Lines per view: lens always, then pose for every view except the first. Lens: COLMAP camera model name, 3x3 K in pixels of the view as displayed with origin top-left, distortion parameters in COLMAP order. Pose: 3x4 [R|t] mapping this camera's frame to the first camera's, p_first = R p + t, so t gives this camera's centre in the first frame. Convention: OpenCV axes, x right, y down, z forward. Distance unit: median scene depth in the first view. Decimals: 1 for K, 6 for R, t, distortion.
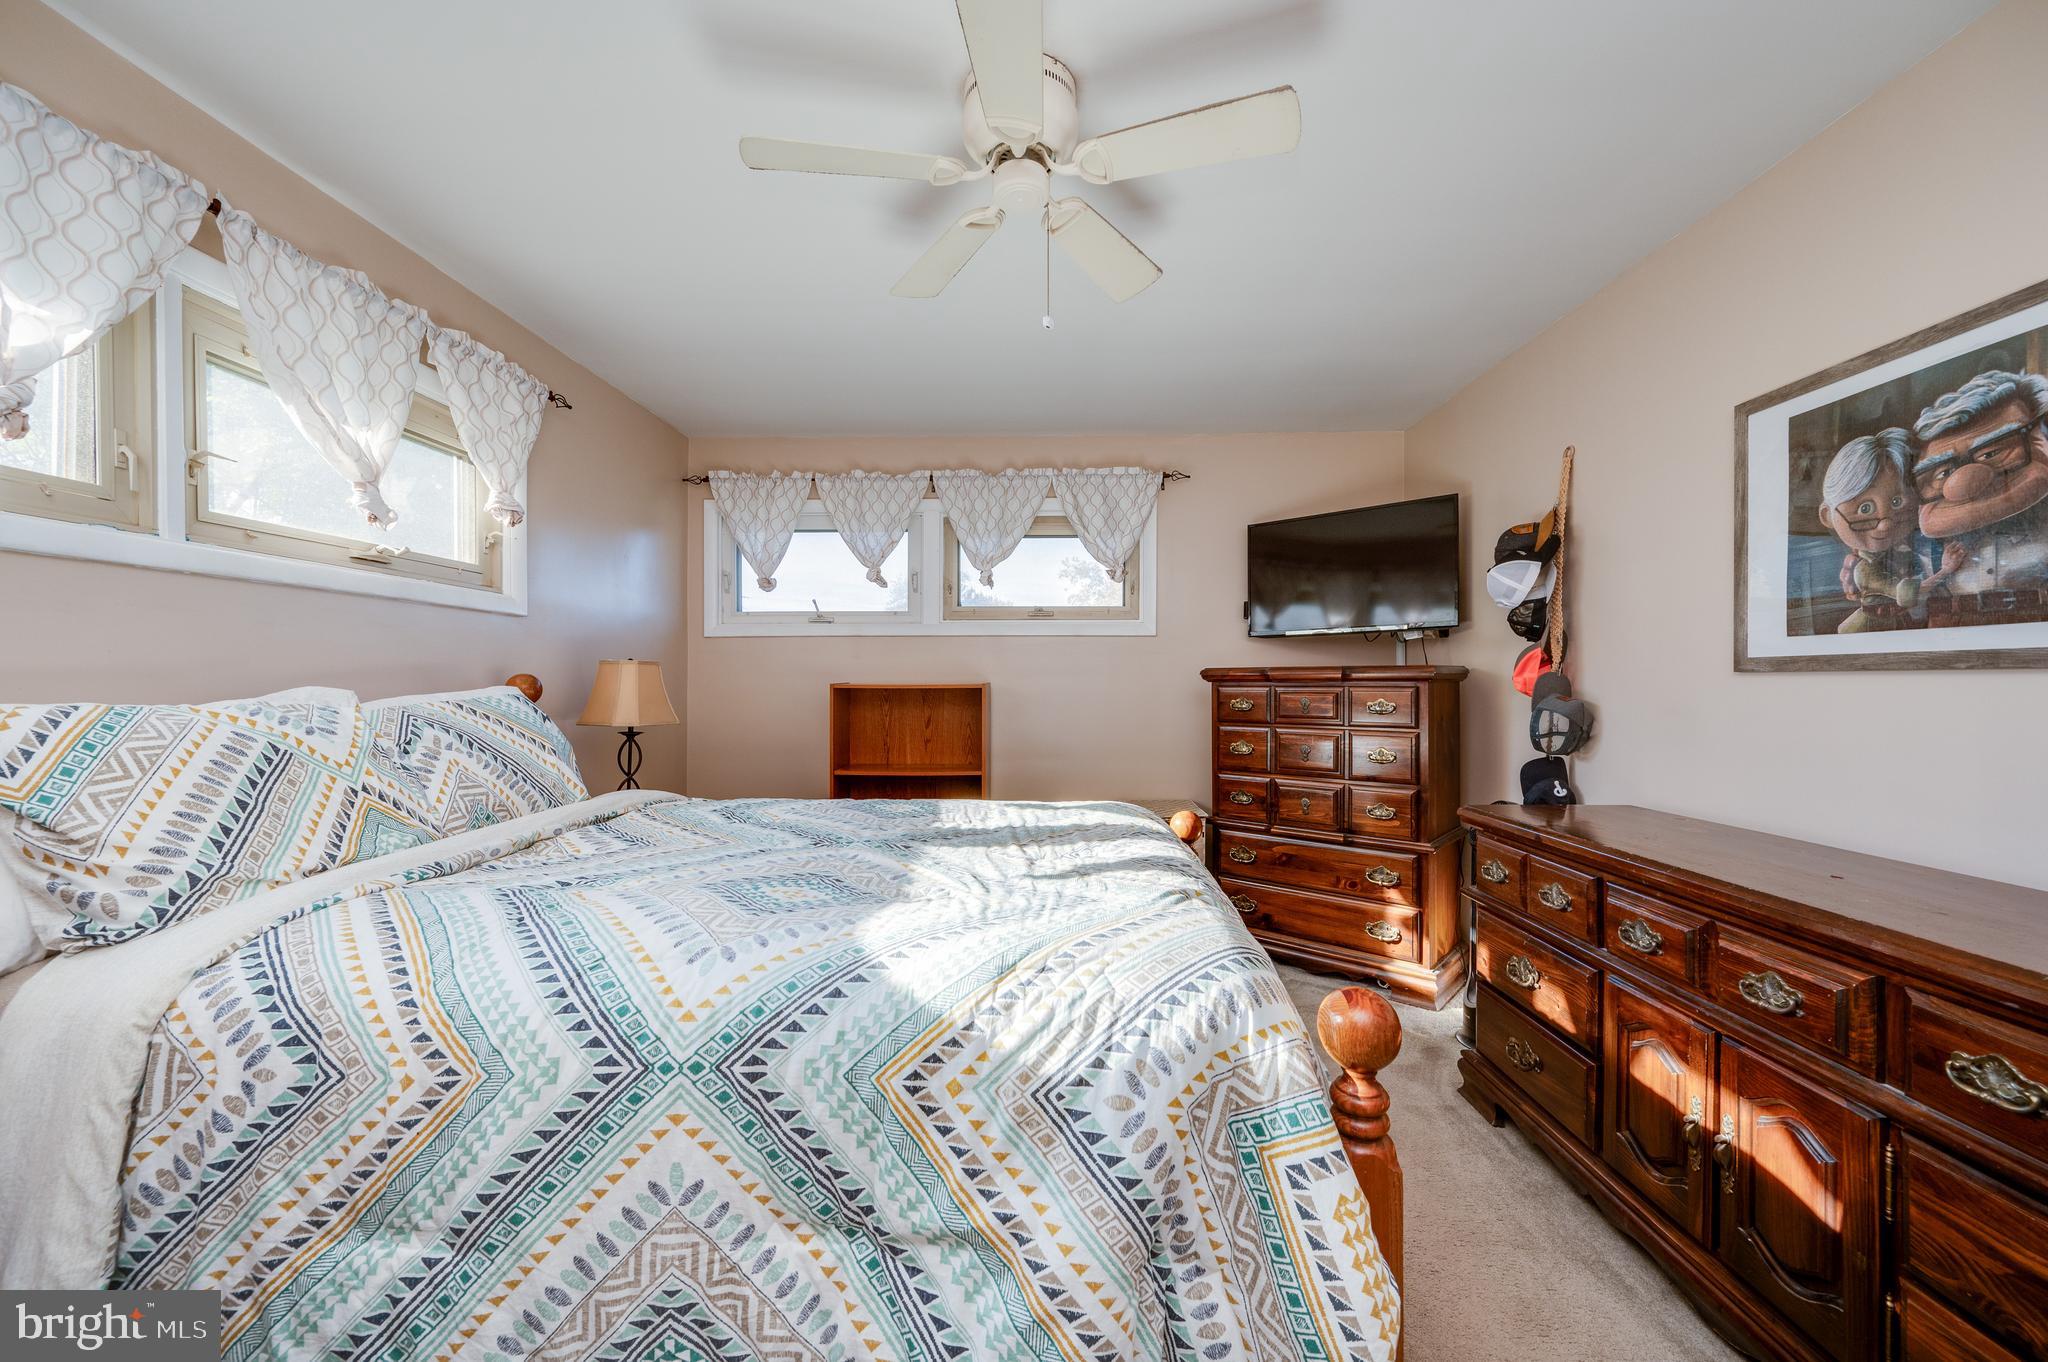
lens RADIAL K [[819.3, 0, 1079.1], [0, 819.3, 690.6], [0, 0, 1]] dist [-0.003156, 0.000403]
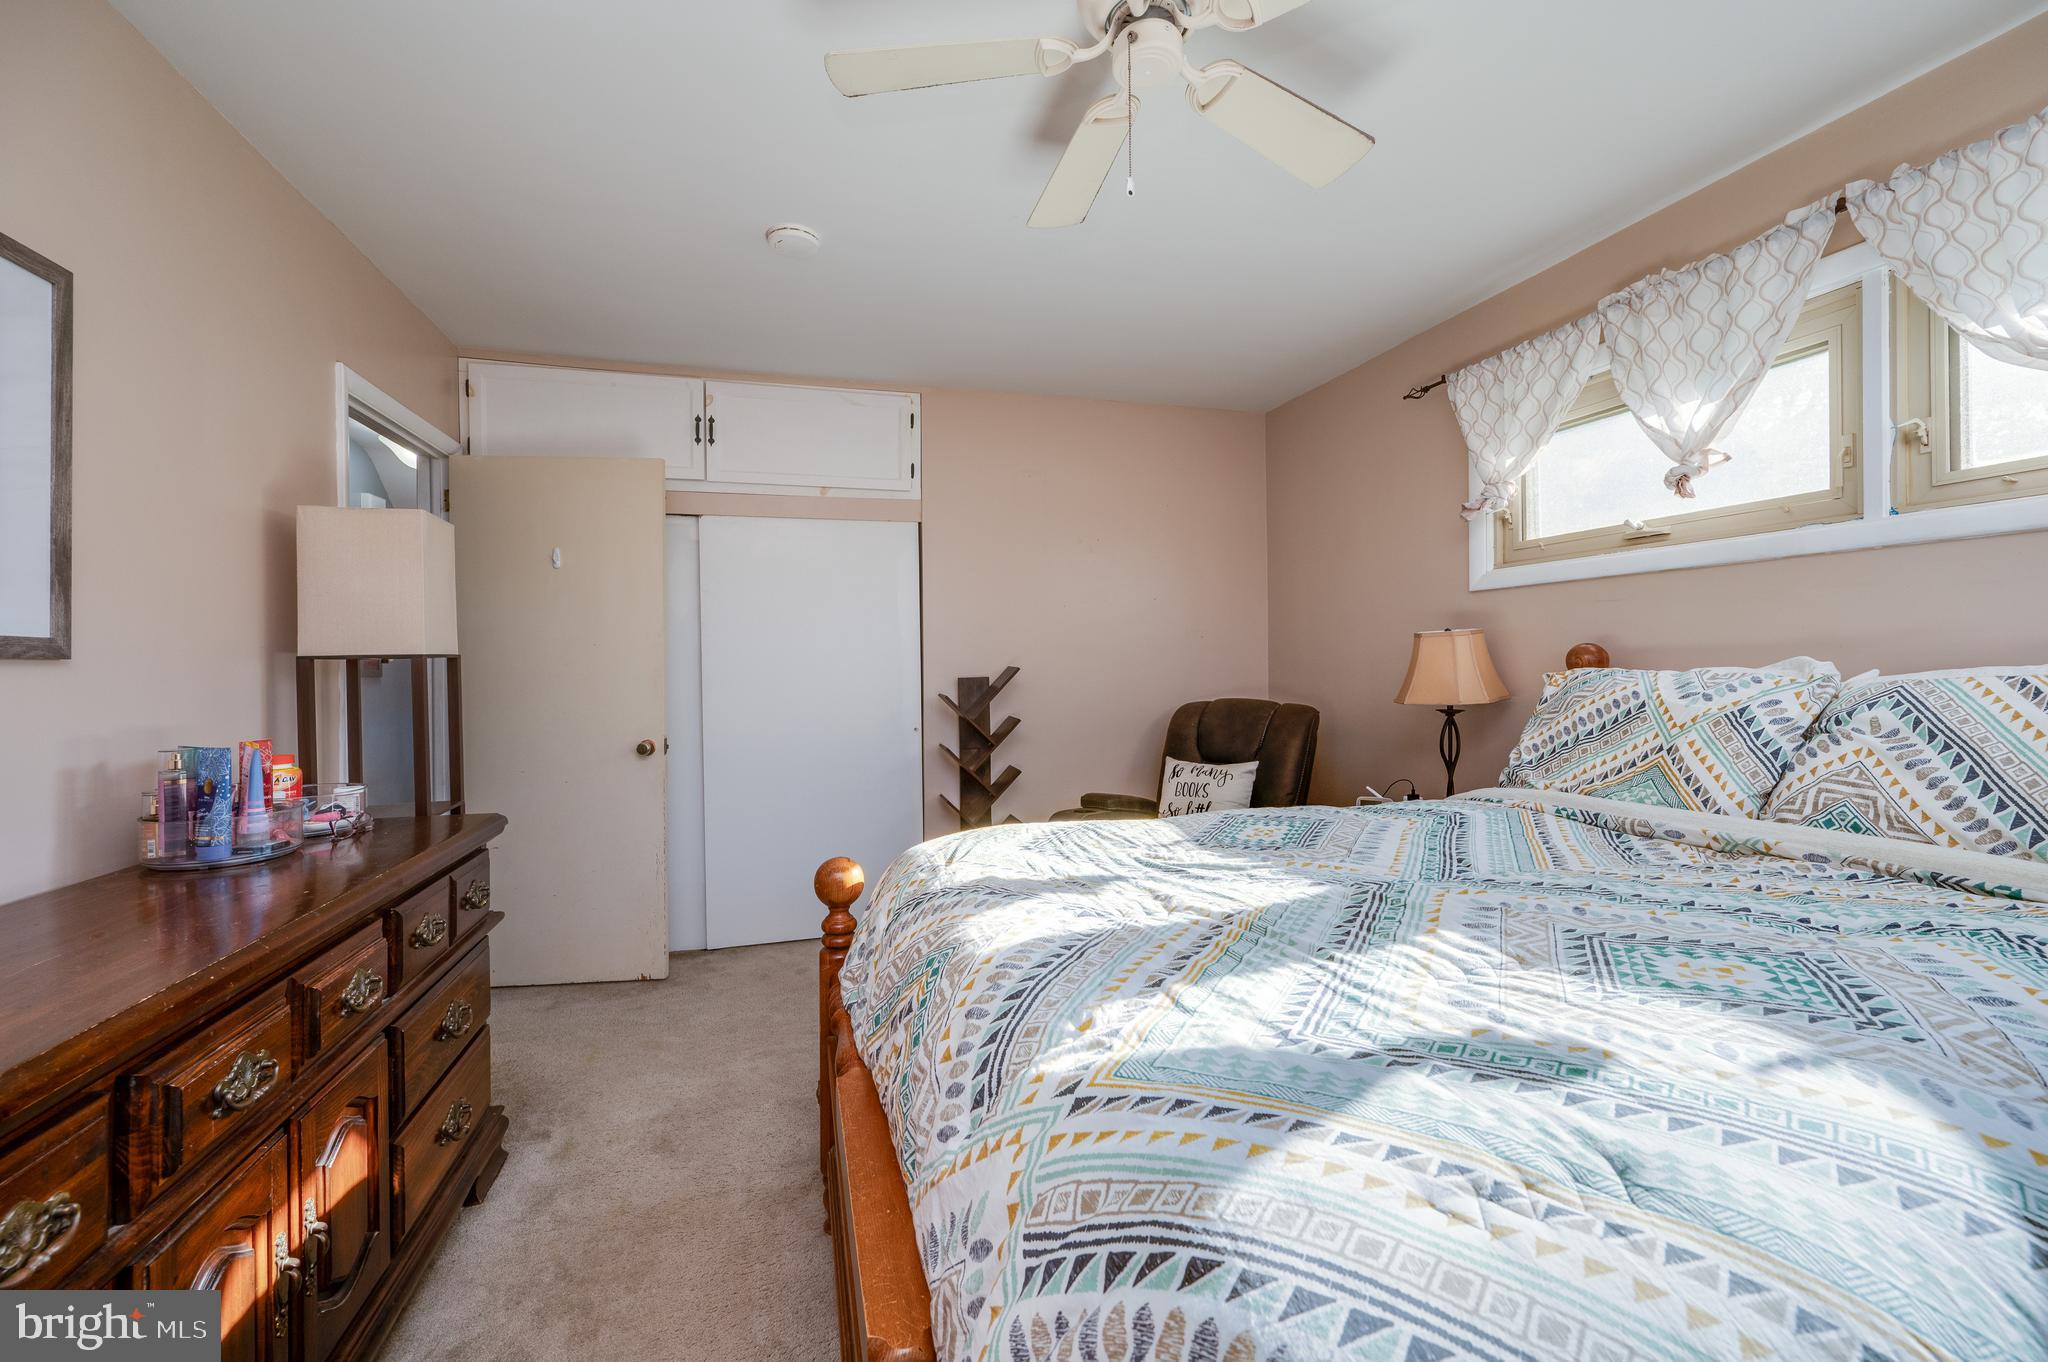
lens RADIAL K [[845.9, 0, 1025.9], [0, 845.9, 667.4], [0, 0, 1]] dist [-0.002440, -0.000650]
pose [[-0.959452, 0.006419, -0.281800, 0.245127], [0.003398, 0.999931, 0.011207, -0.005529], [0.281852, 0.009796, -0.959408, 1.568614]]
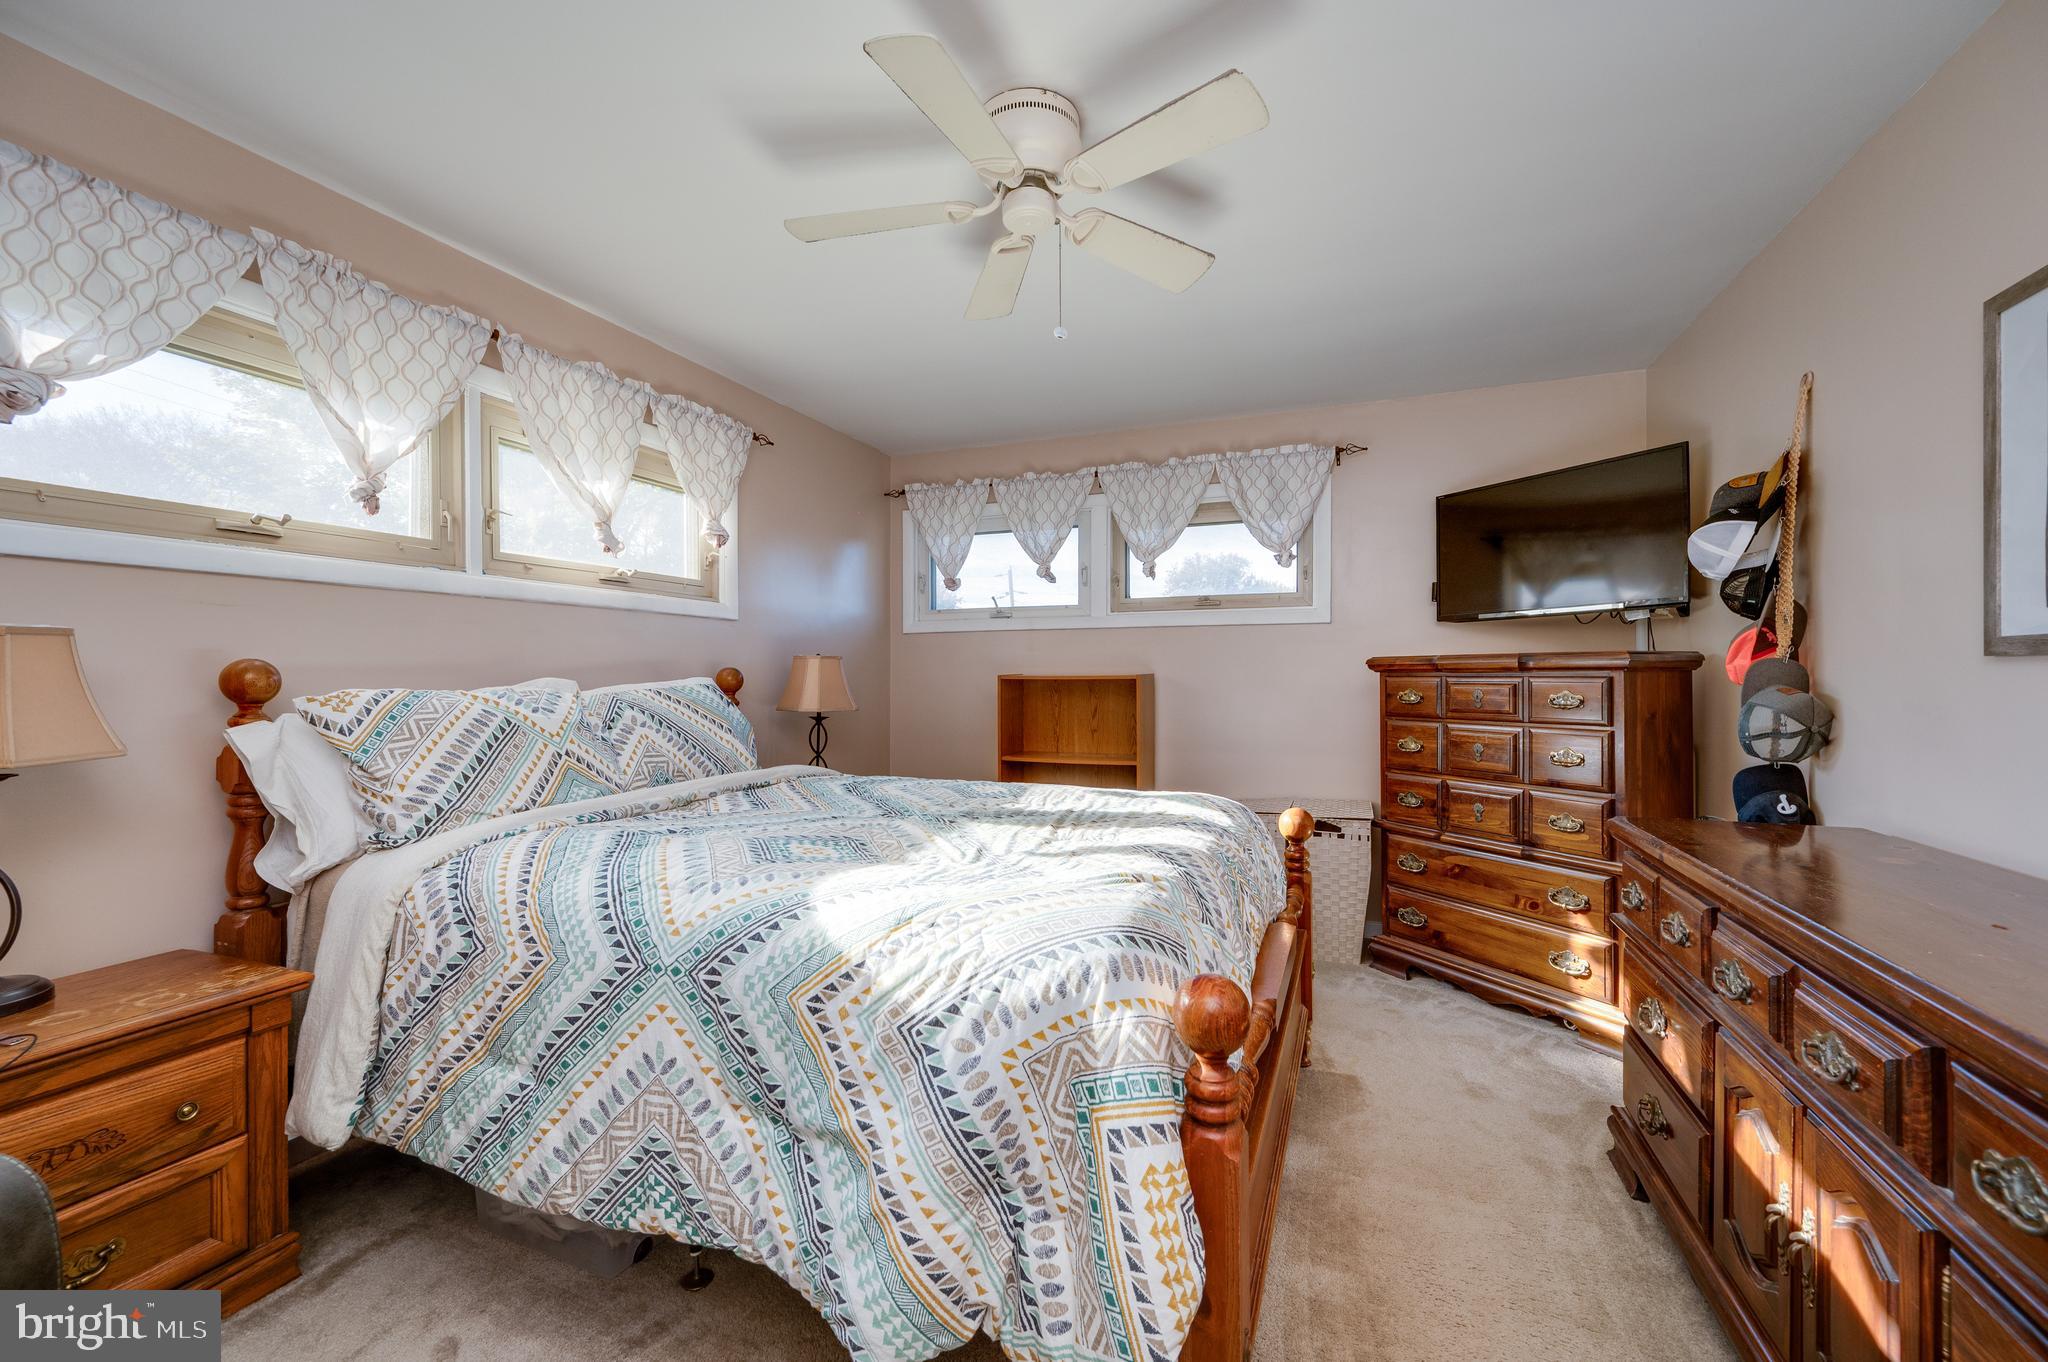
lens RADIAL K [[845.9, 0, 1051.3], [0, 845.9, 682.0], [0, 0, 1]] dist [-0.002440, -0.000650]
pose [[0.938366, 0.000263, -0.345643, 0.300342], [-0.000453, 1.000000, -0.000470, 0.002129], [0.345643, 0.000598, 0.938366, -0.026464]]
